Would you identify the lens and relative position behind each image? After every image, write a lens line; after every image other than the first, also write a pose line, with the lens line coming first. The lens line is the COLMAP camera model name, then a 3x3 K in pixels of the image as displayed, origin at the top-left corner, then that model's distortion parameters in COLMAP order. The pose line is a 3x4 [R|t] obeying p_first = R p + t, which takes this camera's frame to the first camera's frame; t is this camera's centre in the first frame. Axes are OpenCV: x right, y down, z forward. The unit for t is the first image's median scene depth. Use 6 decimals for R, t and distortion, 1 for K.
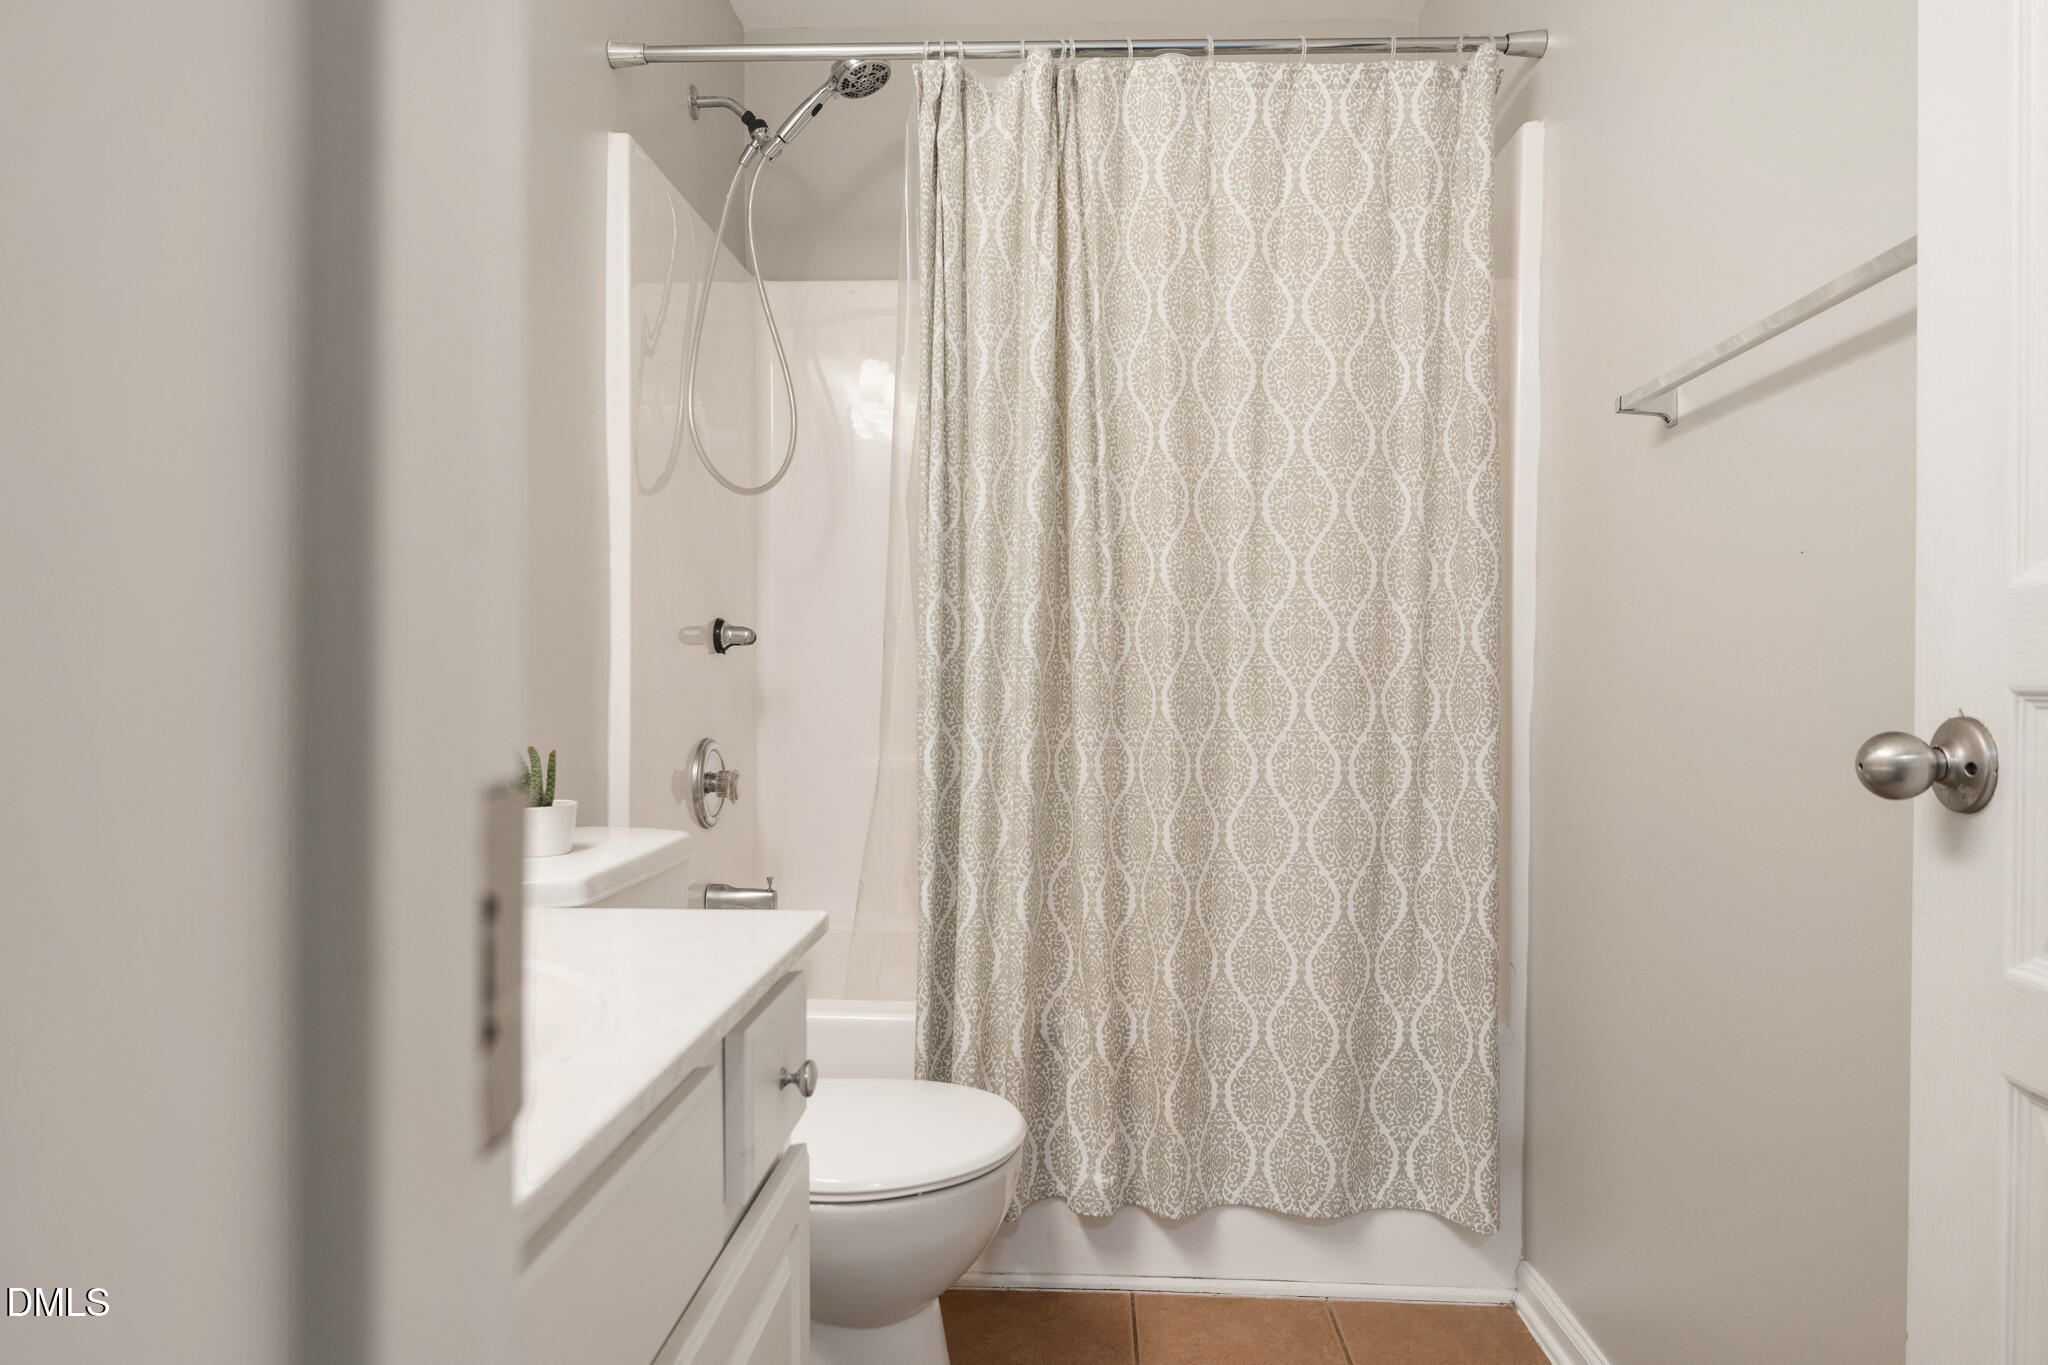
lens RADIAL K [[1233.7, 0, 1025.2], [0, 1233.7, 696.7], [0, 0, 1]] dist [0.005181, -0.021189]
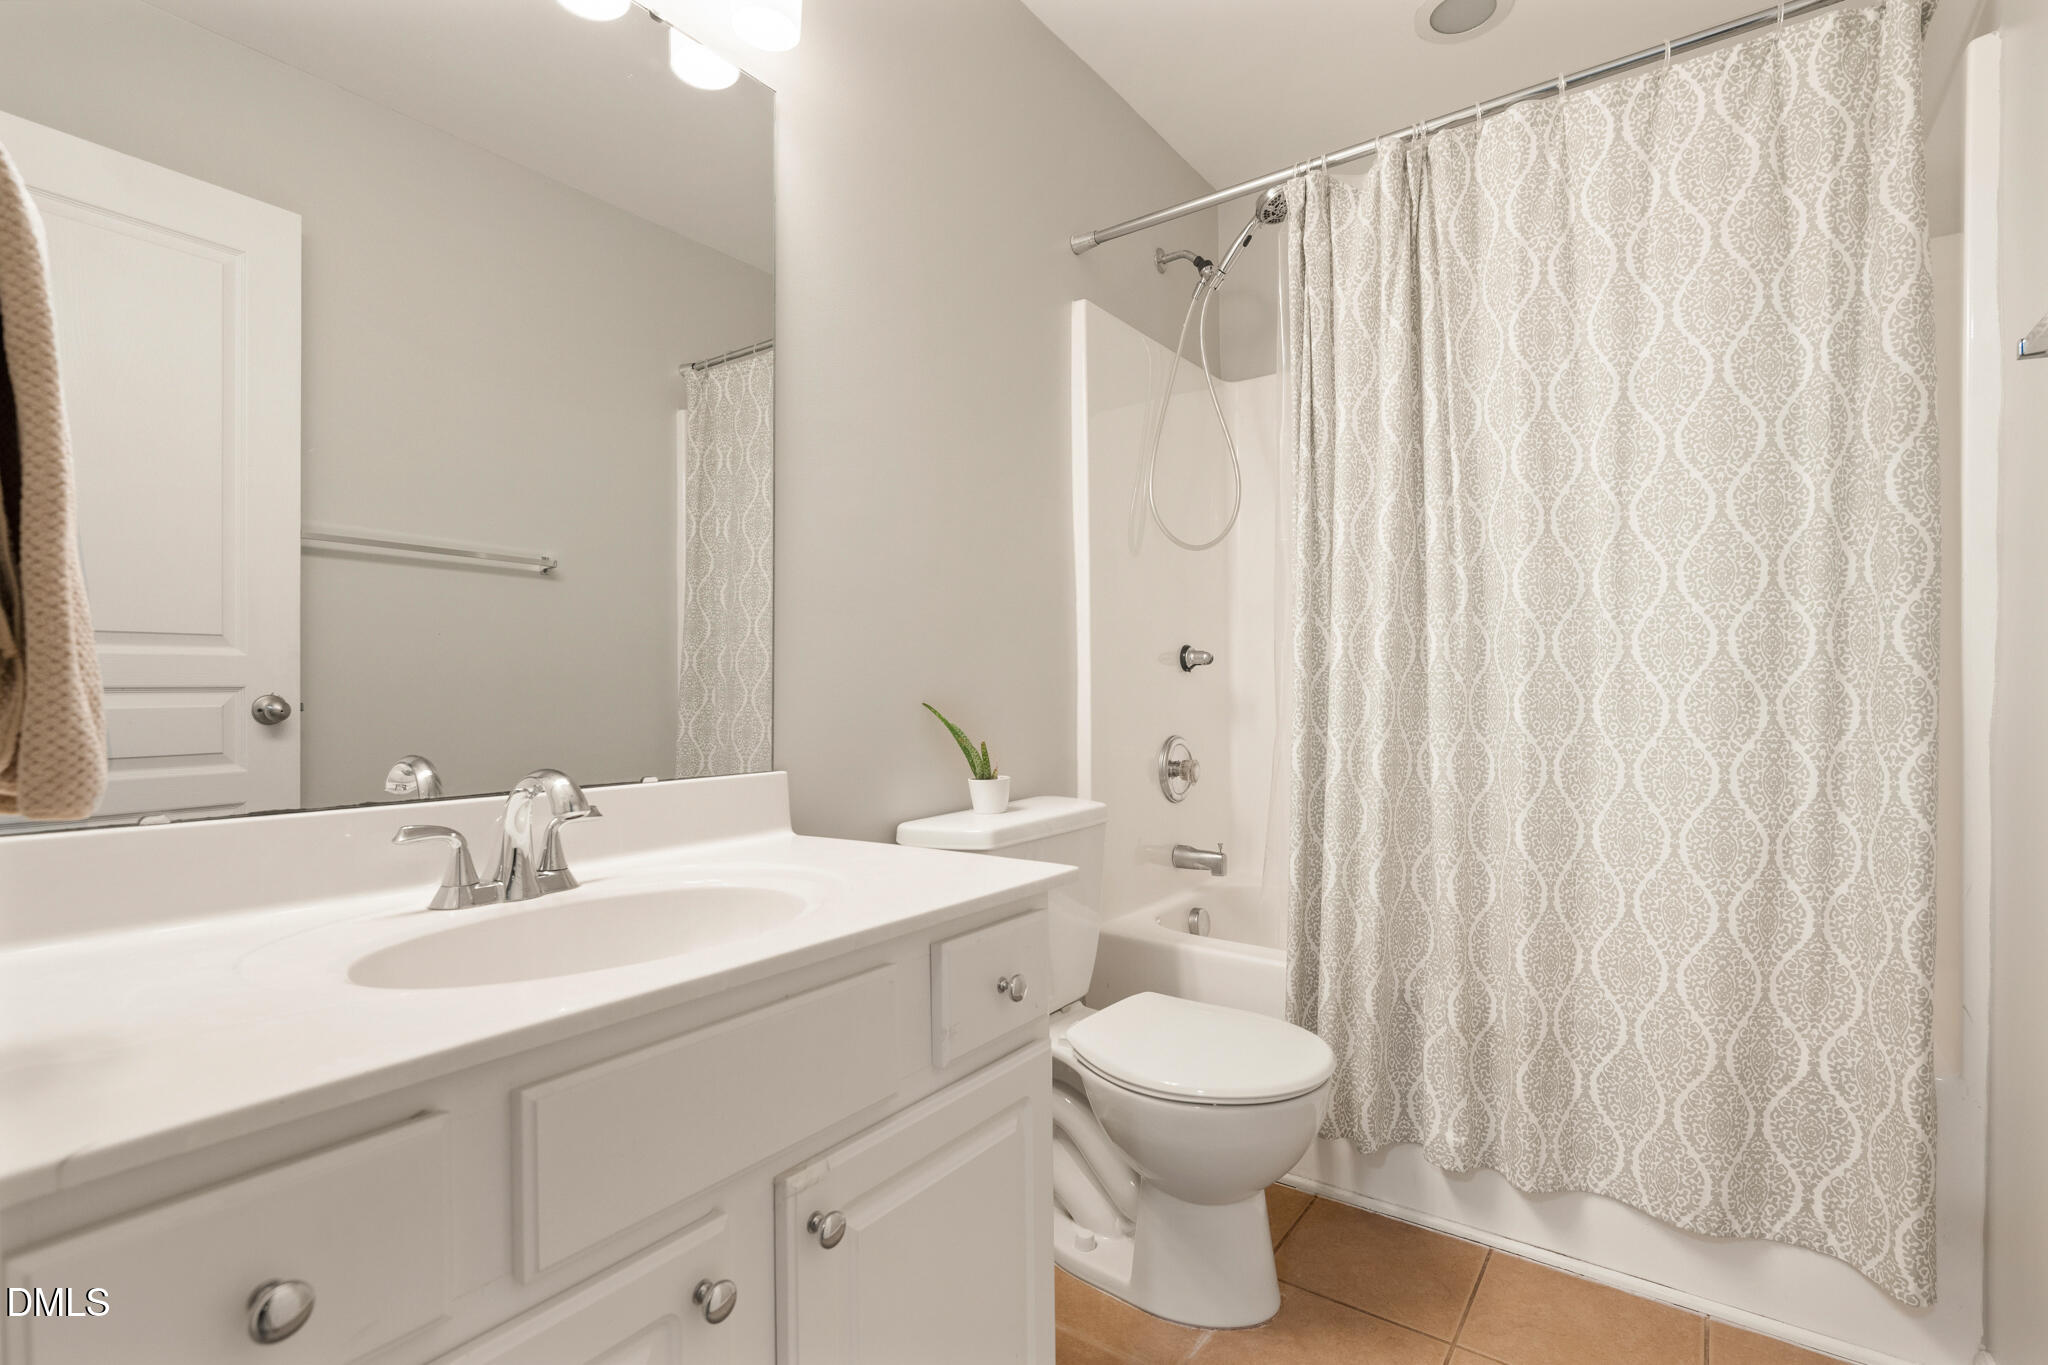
lens RADIAL K [[945.0, 0, 1033.8], [0, 945.0, 705.3], [0, 0, 1]] dist [0.000209, -0.006134]
pose [[0.831118, -0.002396, -0.556092, 0.217745], [0.003223, 0.999995, 0.000509, 0.000191], [0.556087, -0.002215, 0.831121, 0.082114]]
